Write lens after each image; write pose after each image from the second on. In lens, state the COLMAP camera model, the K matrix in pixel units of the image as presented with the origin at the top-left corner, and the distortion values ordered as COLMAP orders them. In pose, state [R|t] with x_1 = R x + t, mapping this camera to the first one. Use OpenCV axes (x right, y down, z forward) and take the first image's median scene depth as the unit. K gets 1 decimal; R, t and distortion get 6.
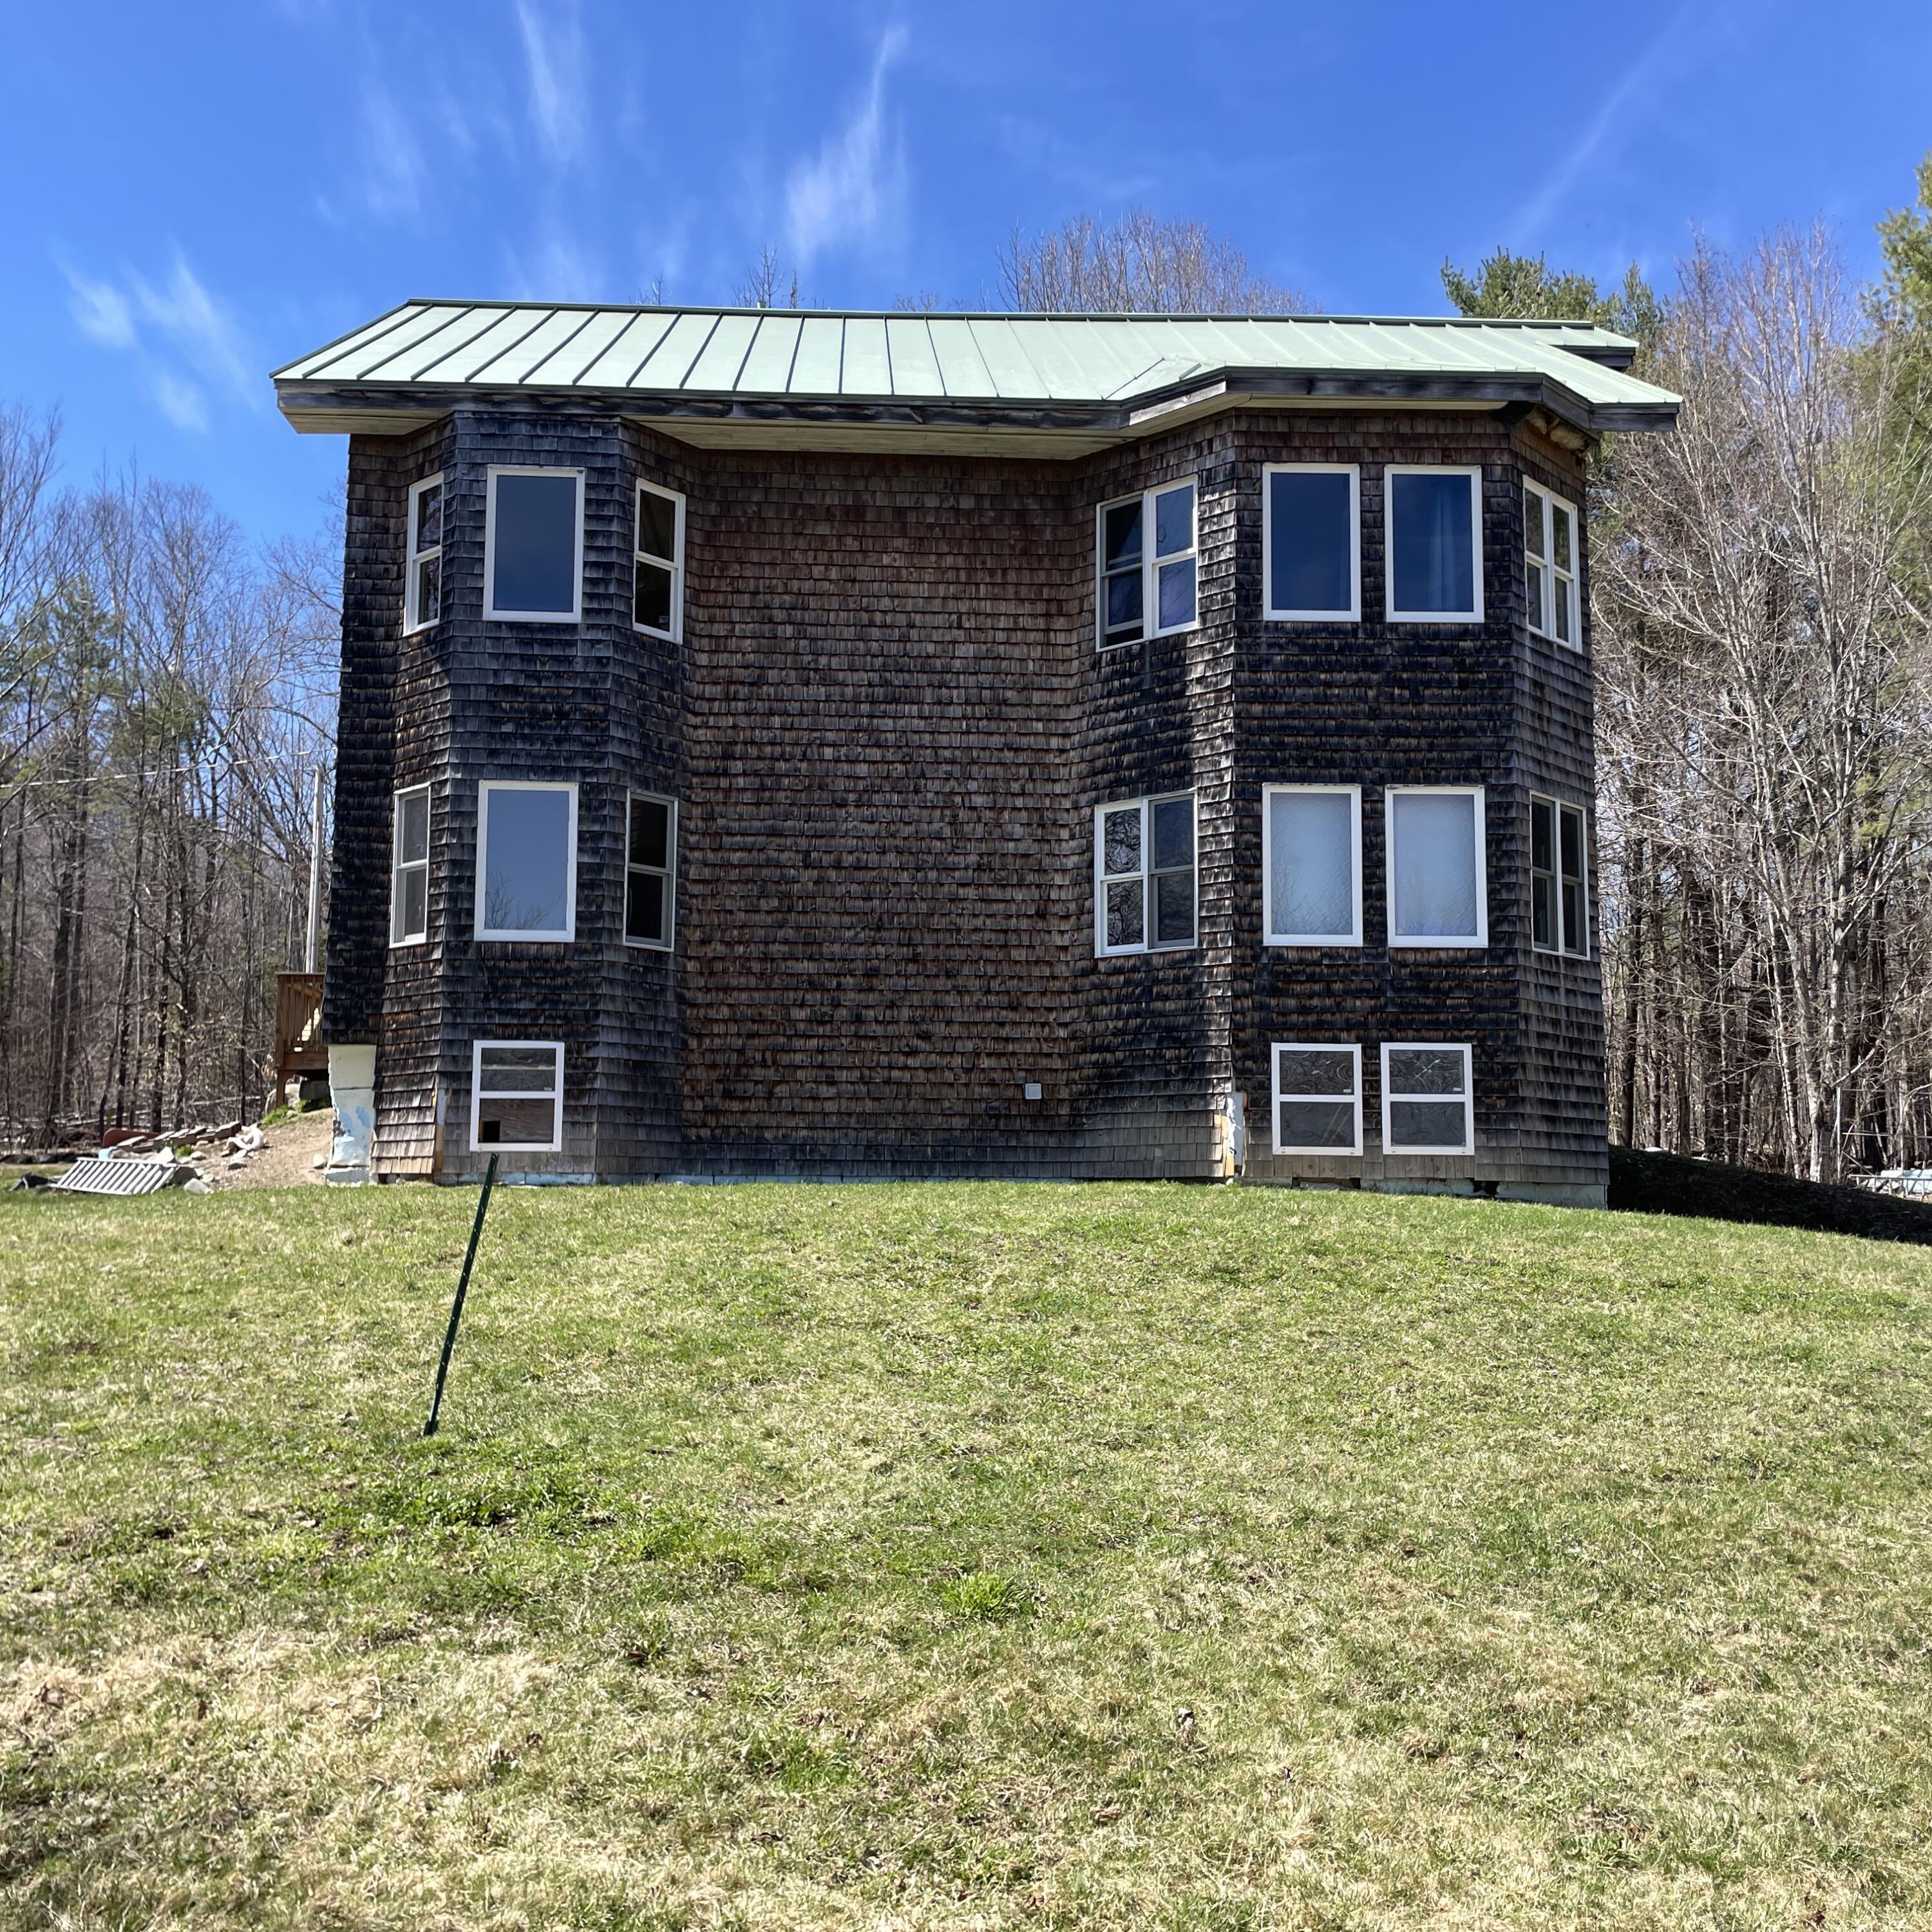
lens RADIAL K [[1946.1, 0, 949.2], [0, 1946.1, 978.2], [0, 0, 1]] dist [0.060896, 0.000000]
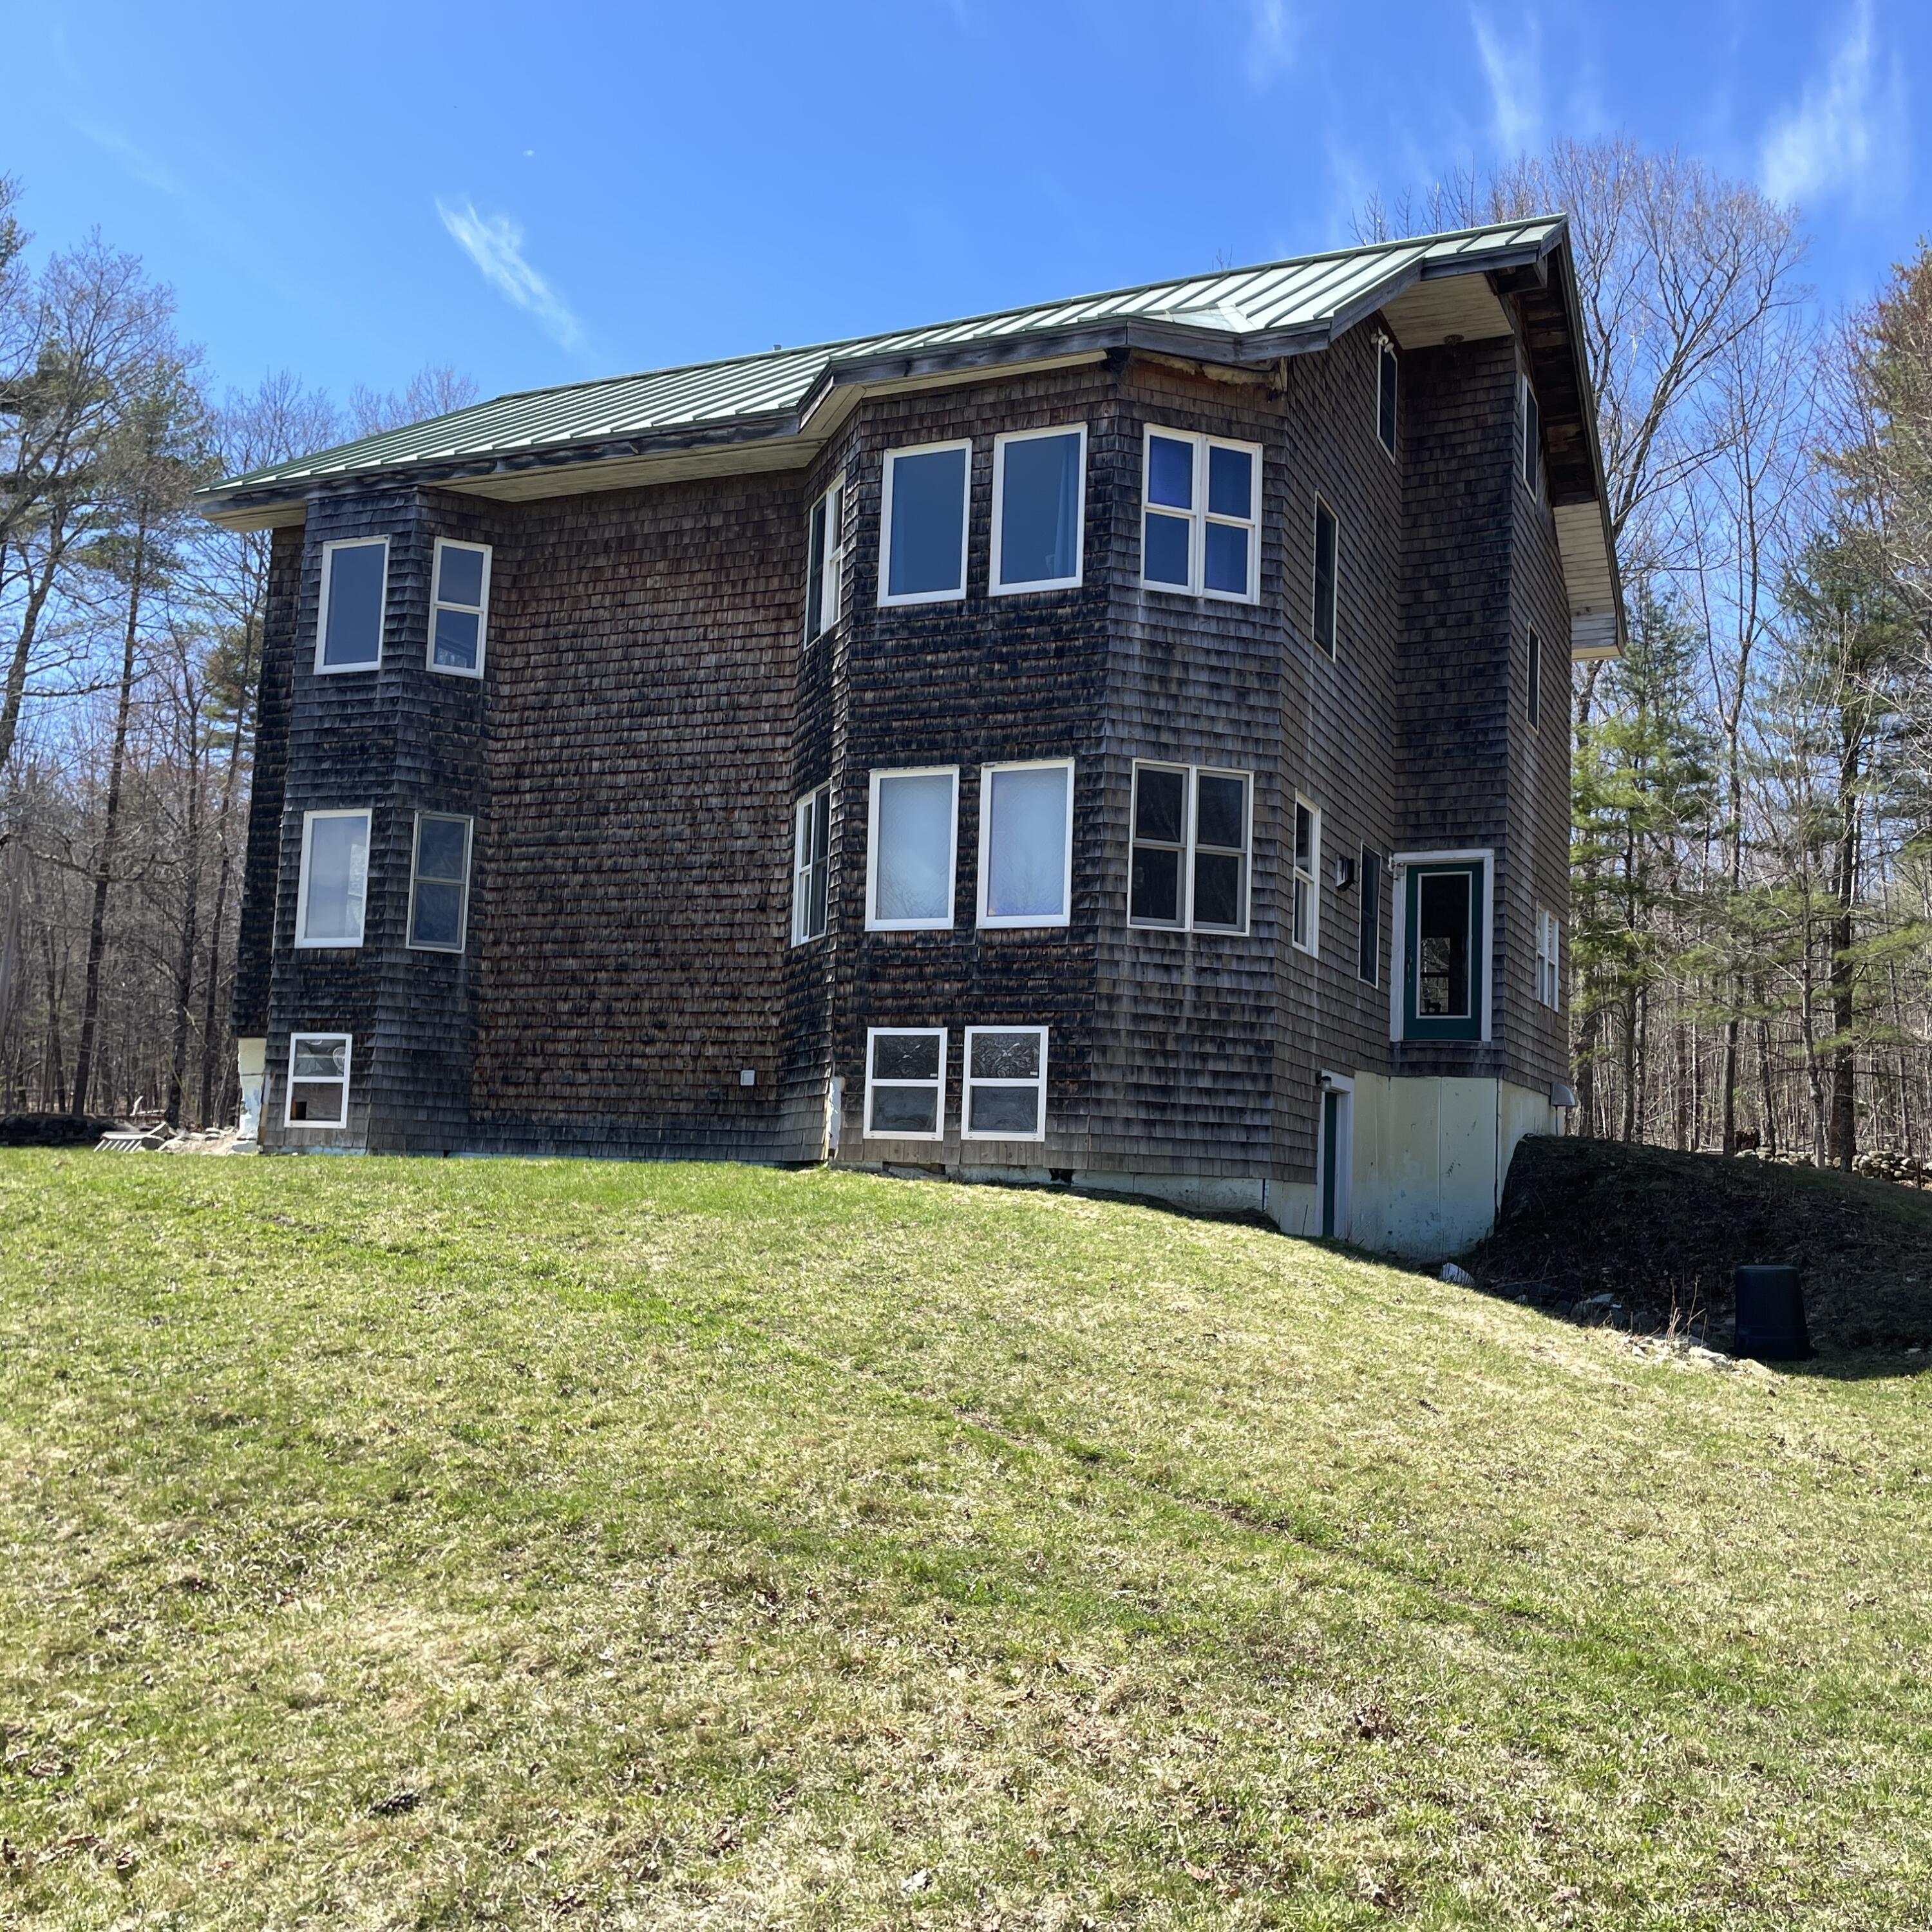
lens RADIAL K [[1946.1, 0, 997.7], [0, 1946.1, 970.0], [0, 0, 1]] dist [0.060896, 0.000000]
pose [[0.898589, -0.023309, -0.438172, 0.643616], [0.019250, 0.999721, -0.013704, 0.017996], [0.438369, 0.003880, 0.898787, 0.124820]]
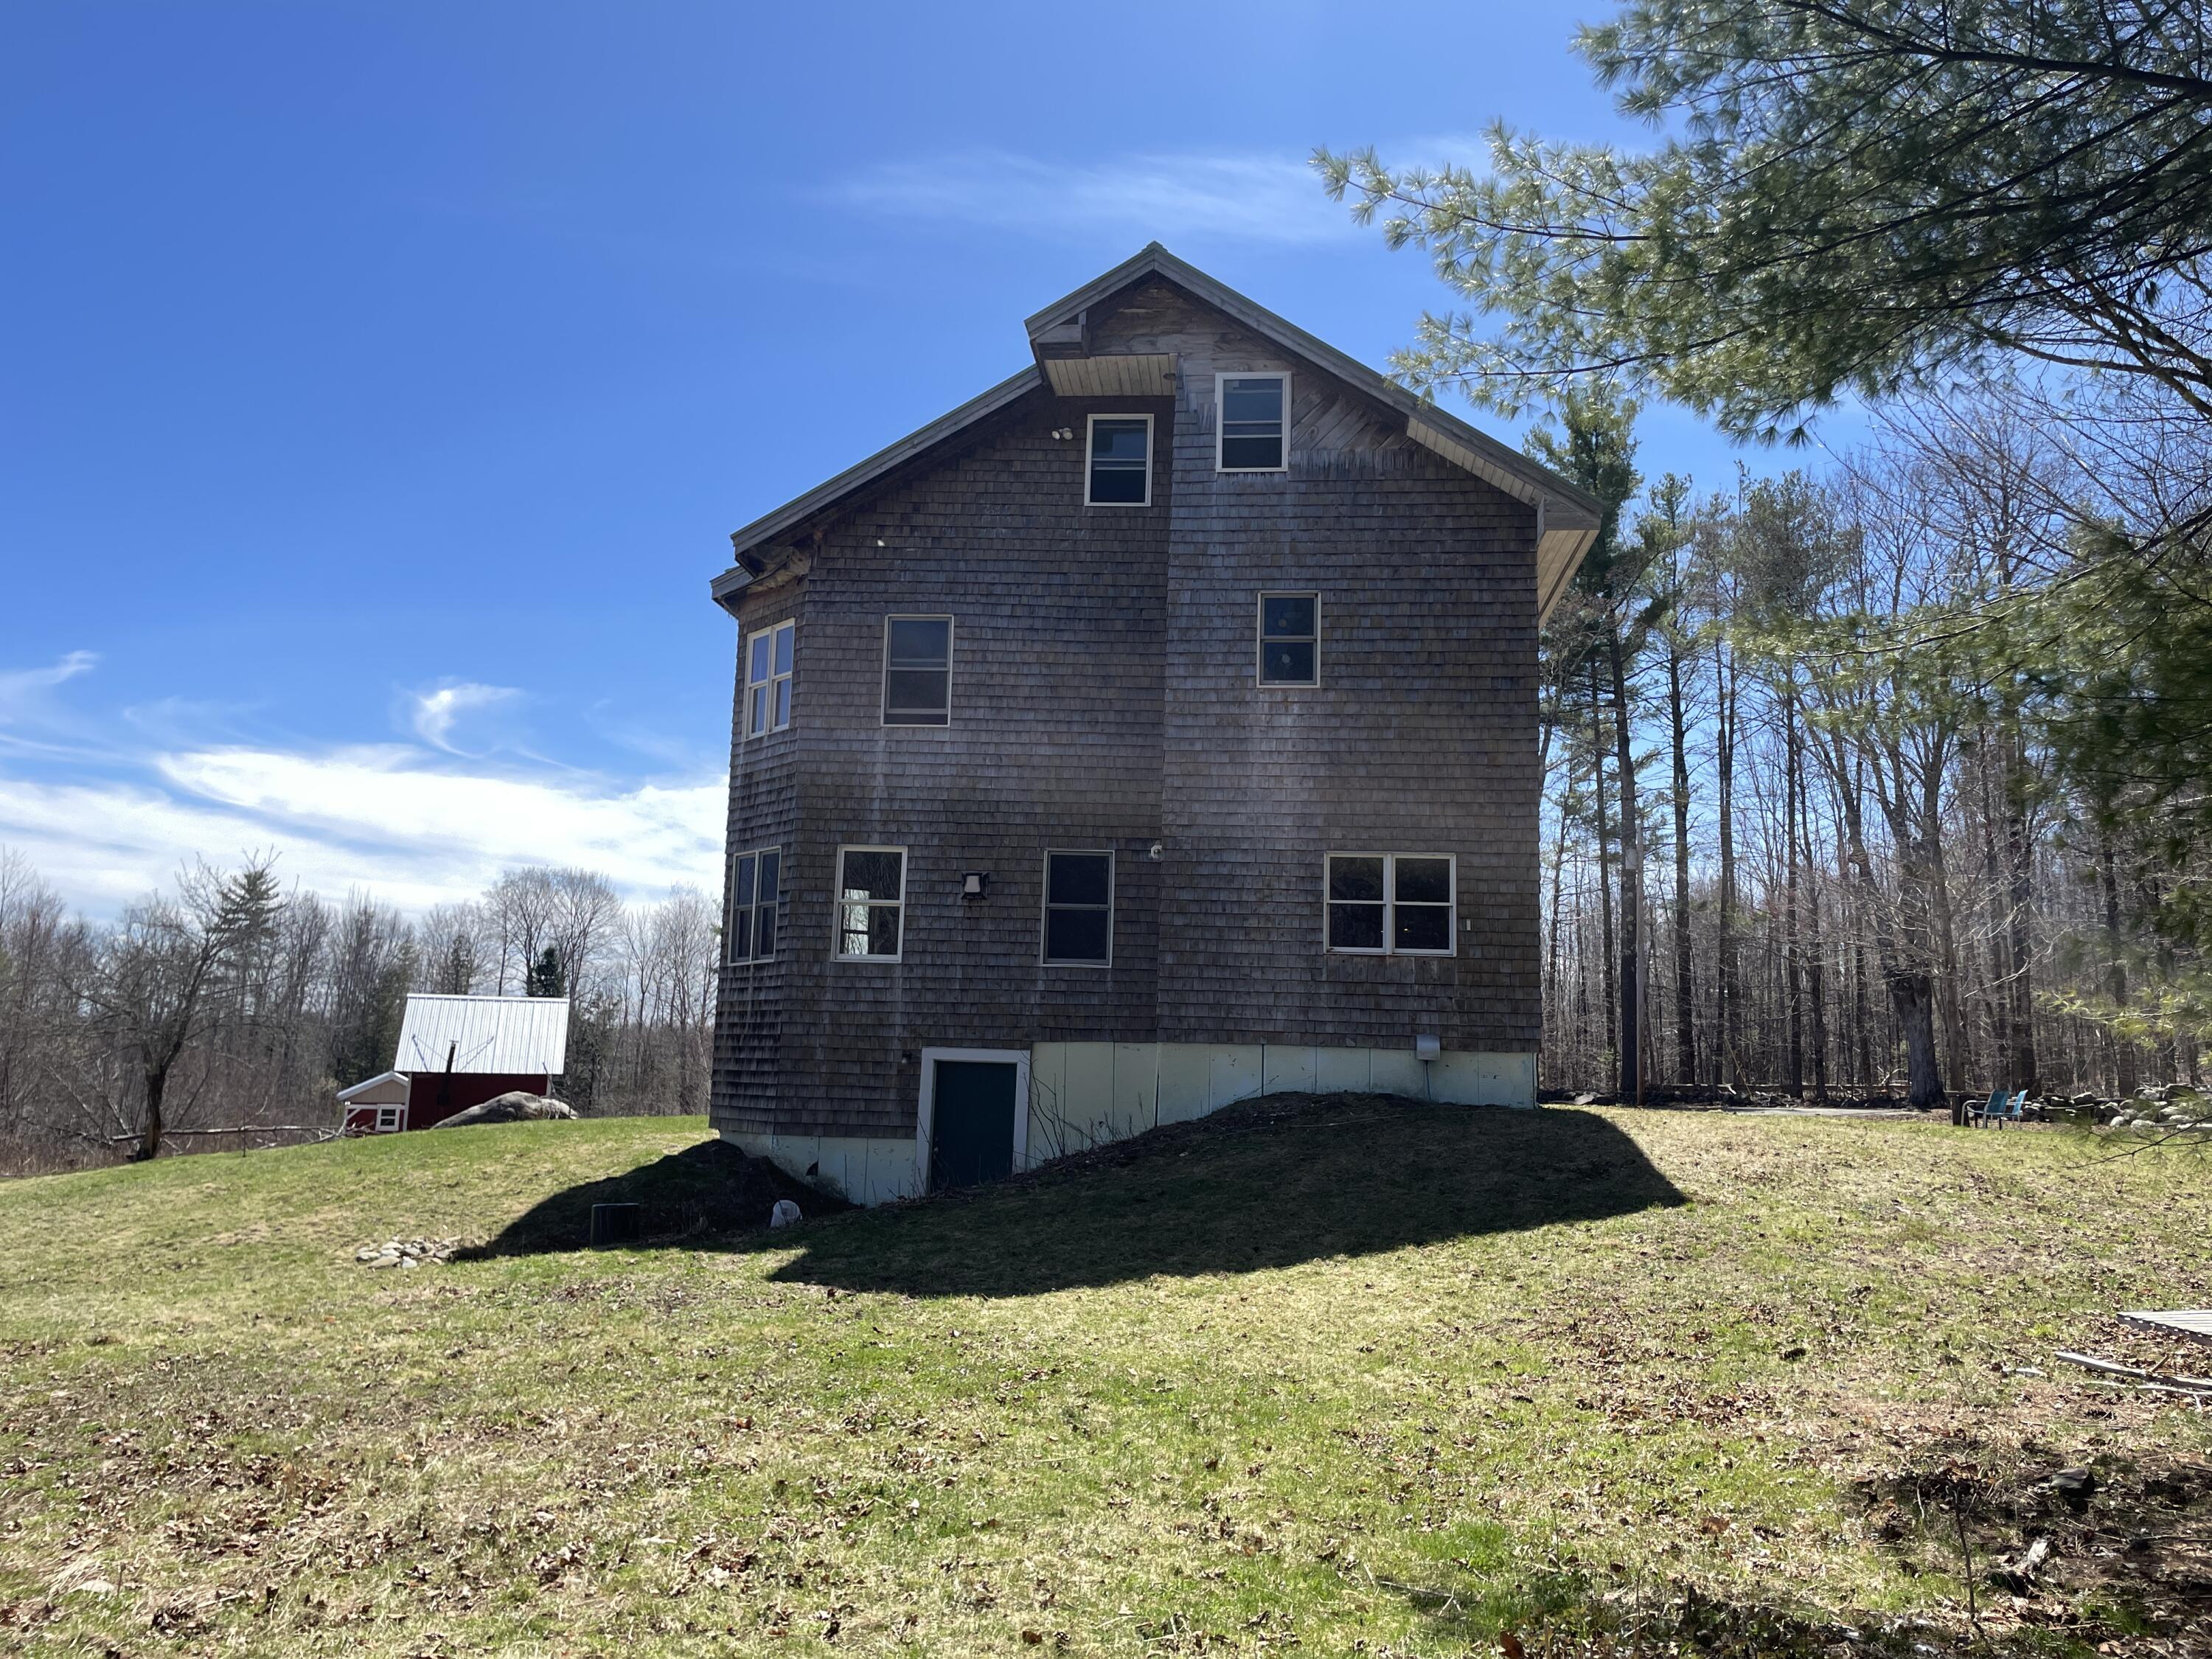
lens RADIAL K [[1668.8, 0, 1111.9], [0, 1668.8, 819.5], [0, 0, 1]] dist [0.086674, -0.103666]
pose [[-0.112740, -0.159314, -0.980770, 1.472369], [0.084906, 0.981908, -0.169259, 0.111058], [0.989990, -0.102355, -0.097173, 1.390185]]
